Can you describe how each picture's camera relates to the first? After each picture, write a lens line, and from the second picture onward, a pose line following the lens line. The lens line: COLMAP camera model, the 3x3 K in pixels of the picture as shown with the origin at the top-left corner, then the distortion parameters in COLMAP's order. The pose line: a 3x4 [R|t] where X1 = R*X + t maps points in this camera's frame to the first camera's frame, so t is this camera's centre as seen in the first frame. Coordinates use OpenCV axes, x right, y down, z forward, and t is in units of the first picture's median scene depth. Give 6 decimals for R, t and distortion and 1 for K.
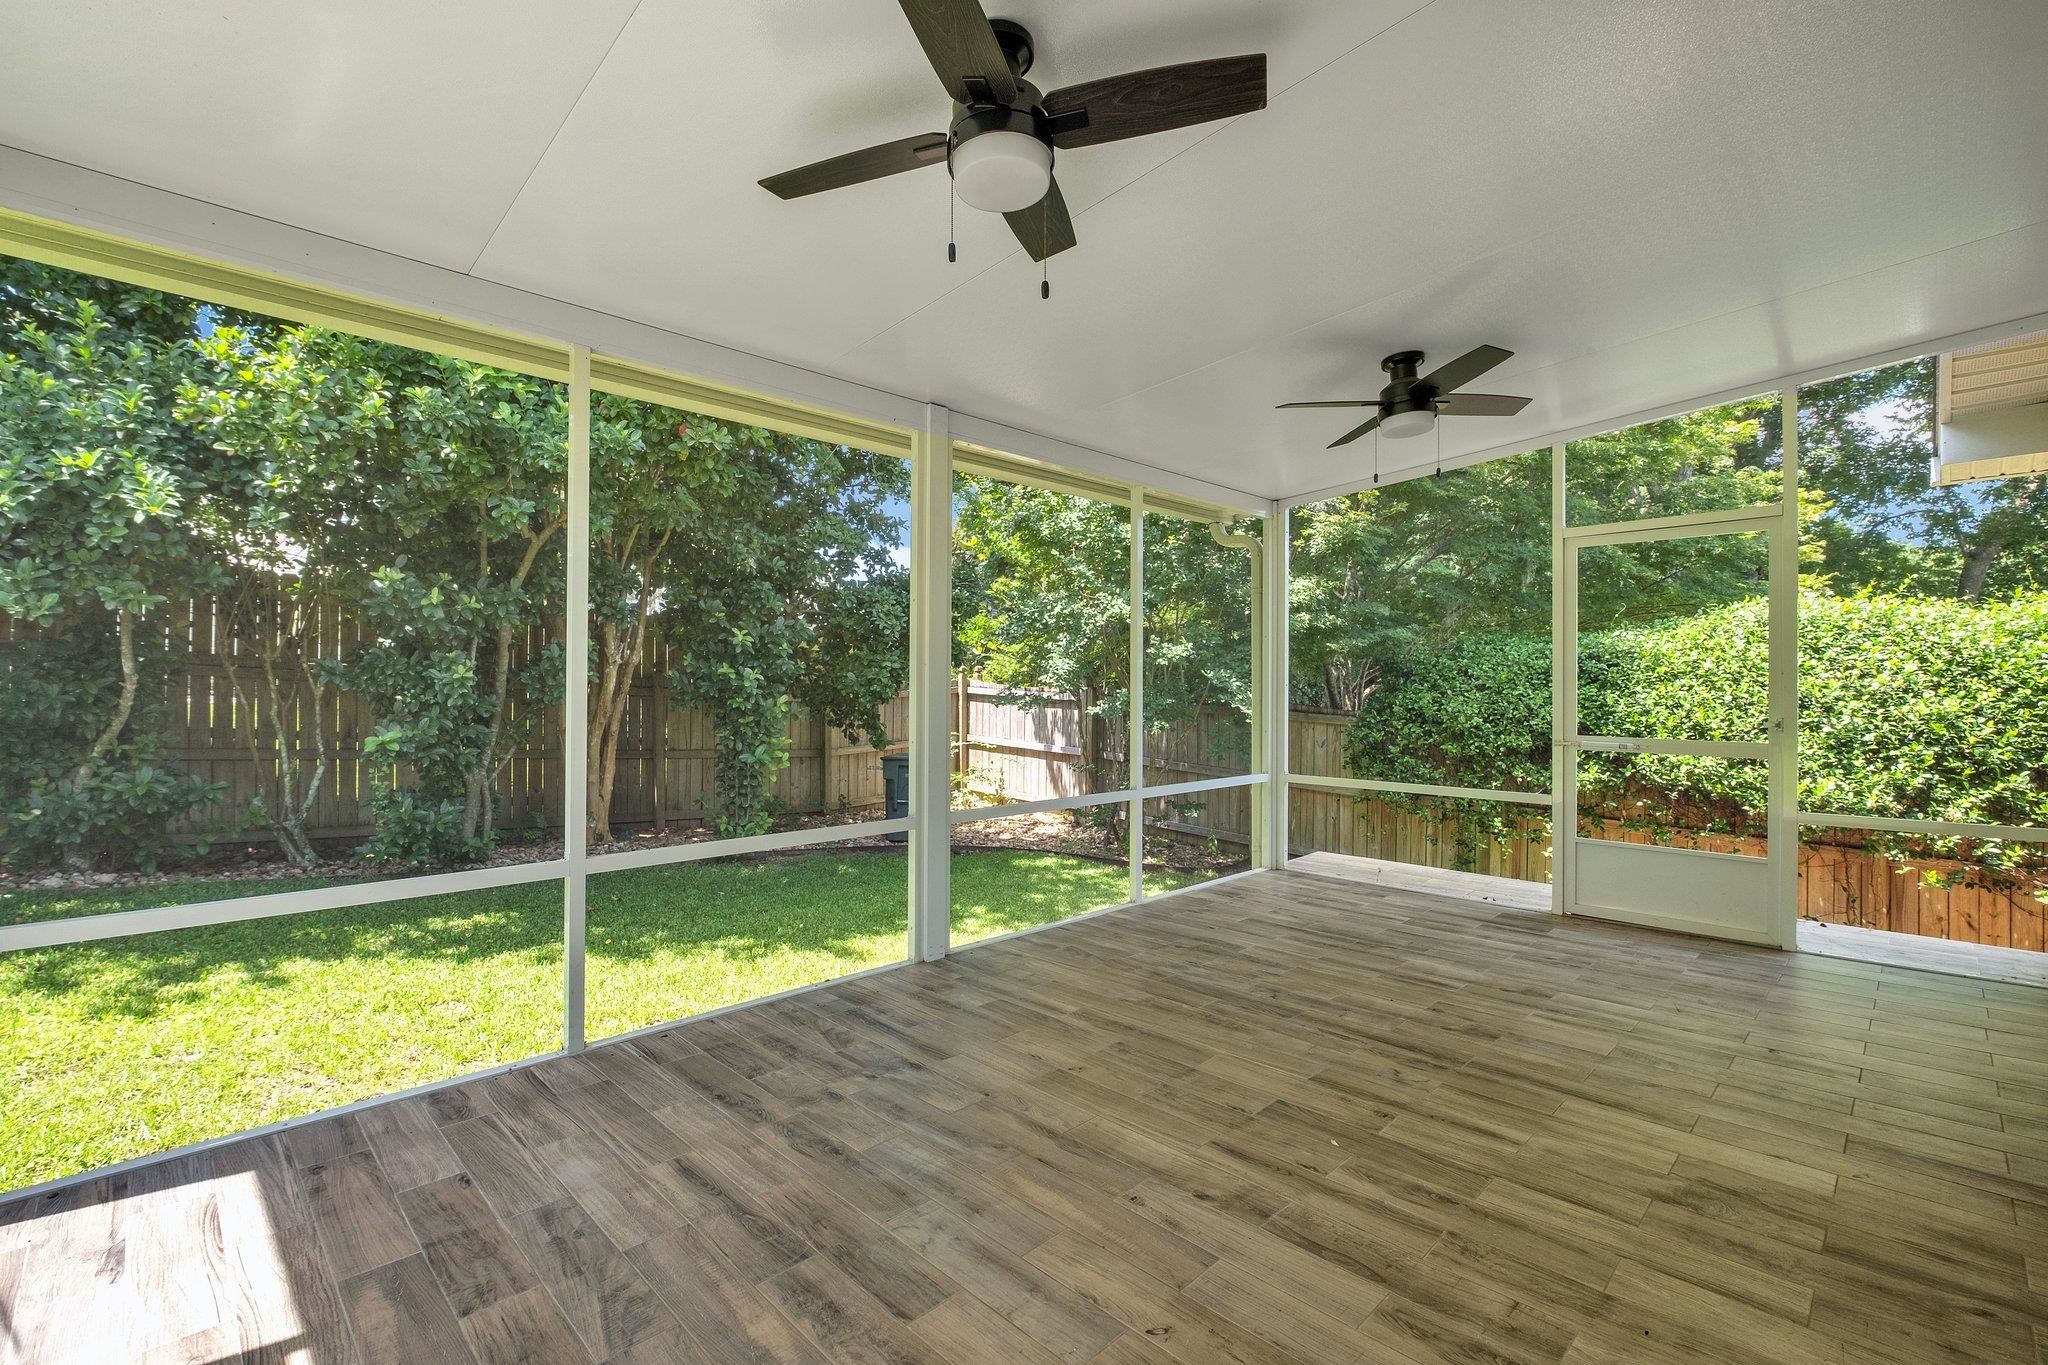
lens RADIAL K [[887.5, 0, 1024.0], [0, 887.5, 682.5], [0, 0, 1]] dist [-0.000058, 0.000038]
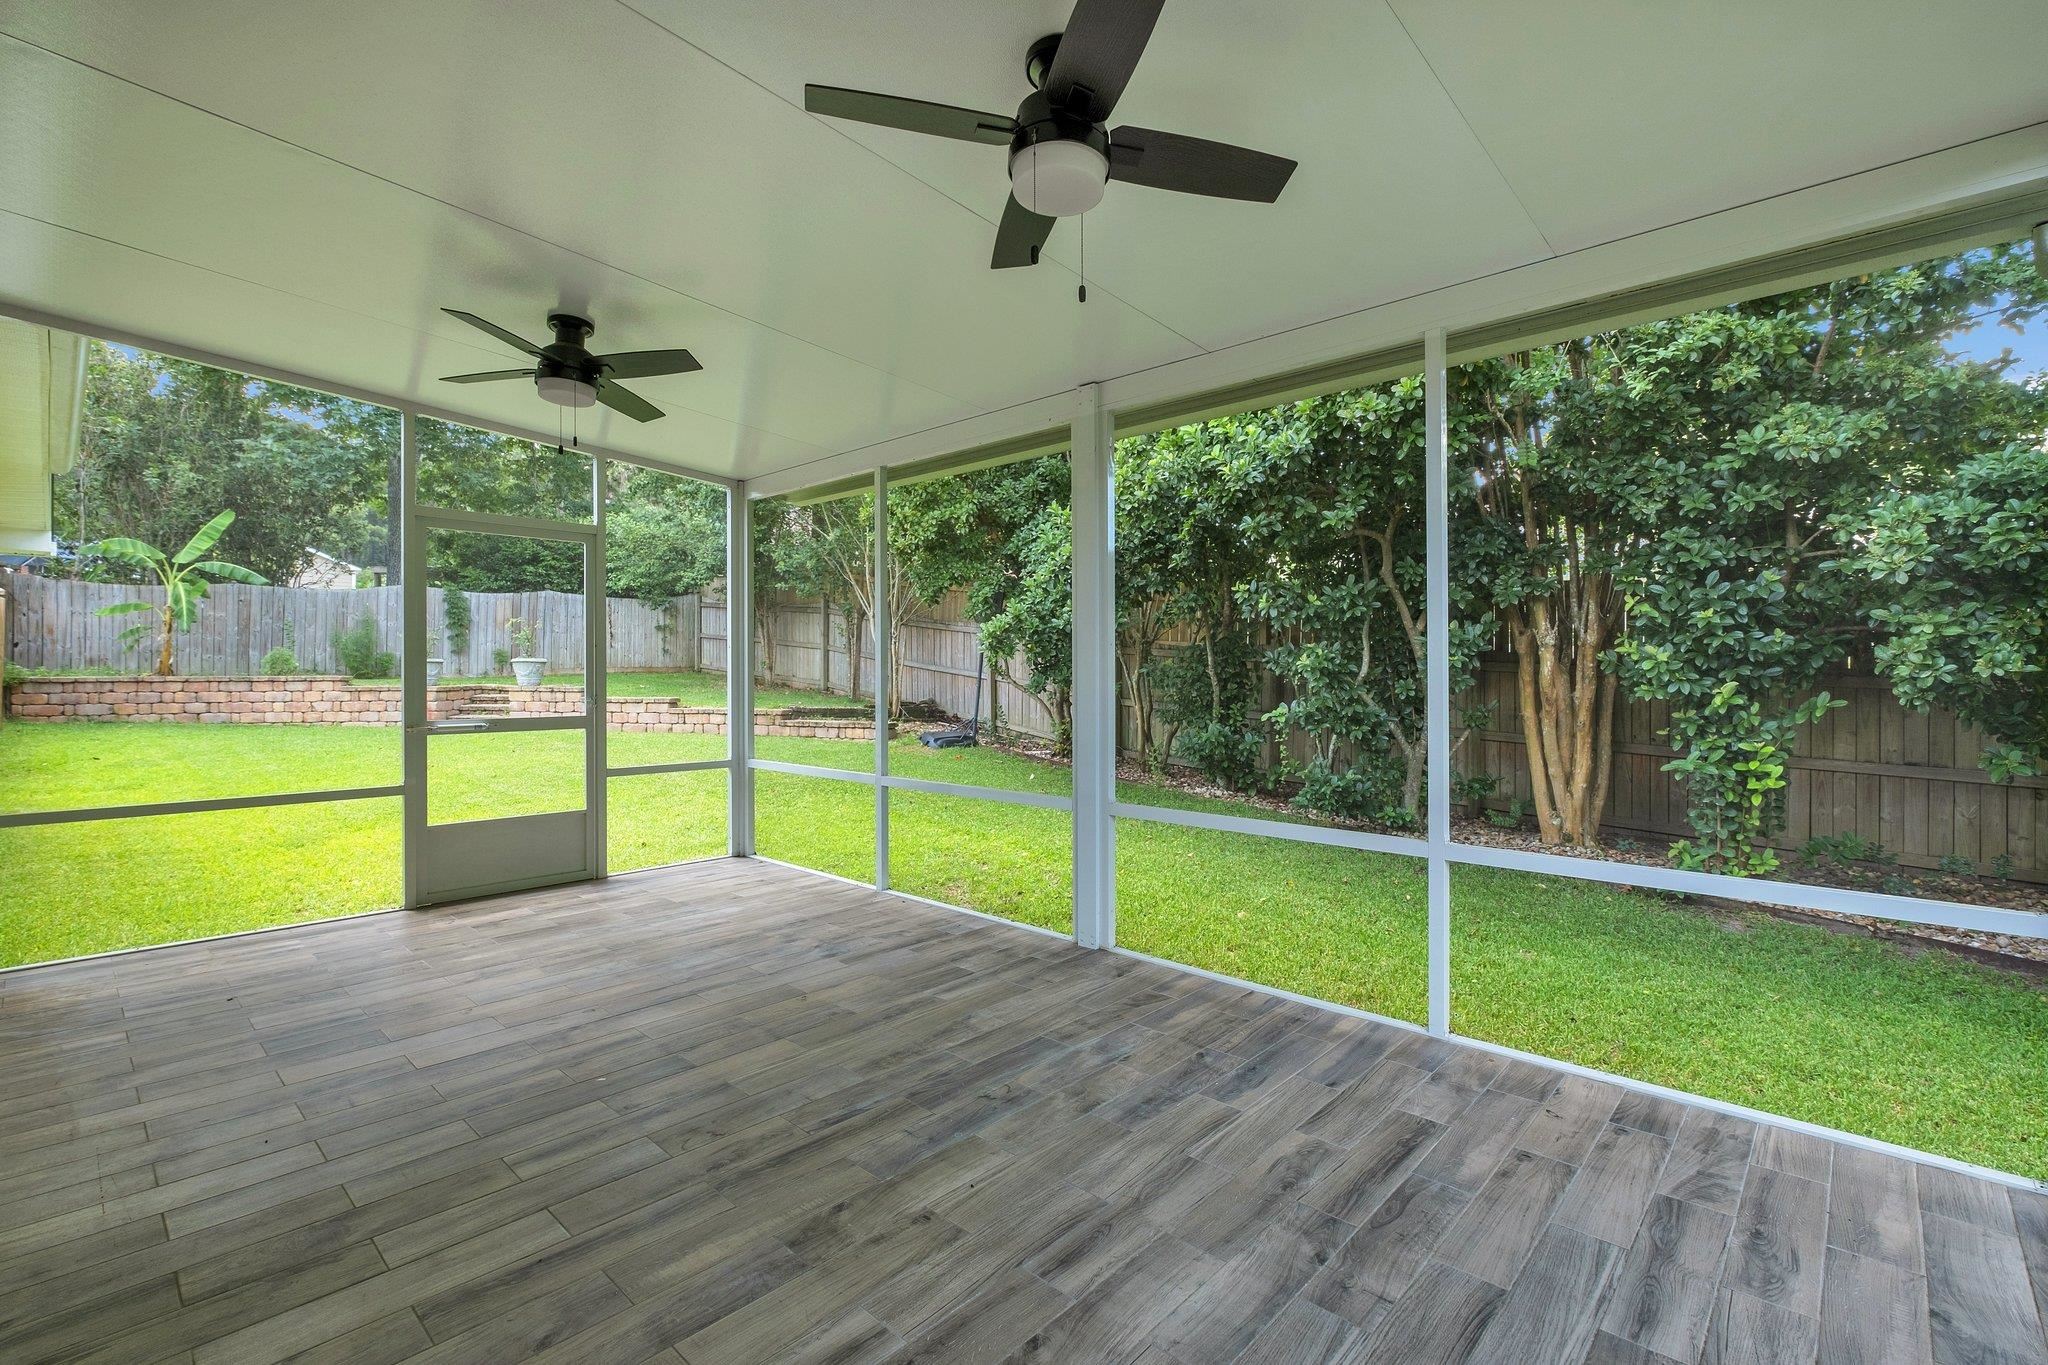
lens RADIAL K [[912.2, 0, 1024.0], [0, 912.2, 682.5], [0, 0, 1]] dist [-0.000730, -0.000088]
pose [[0.041348, 0.004715, -0.999134, 1.073104], [0.011731, 0.999918, 0.005204, 0.014211], [0.999076, -0.011936, 0.041290, 1.053712]]
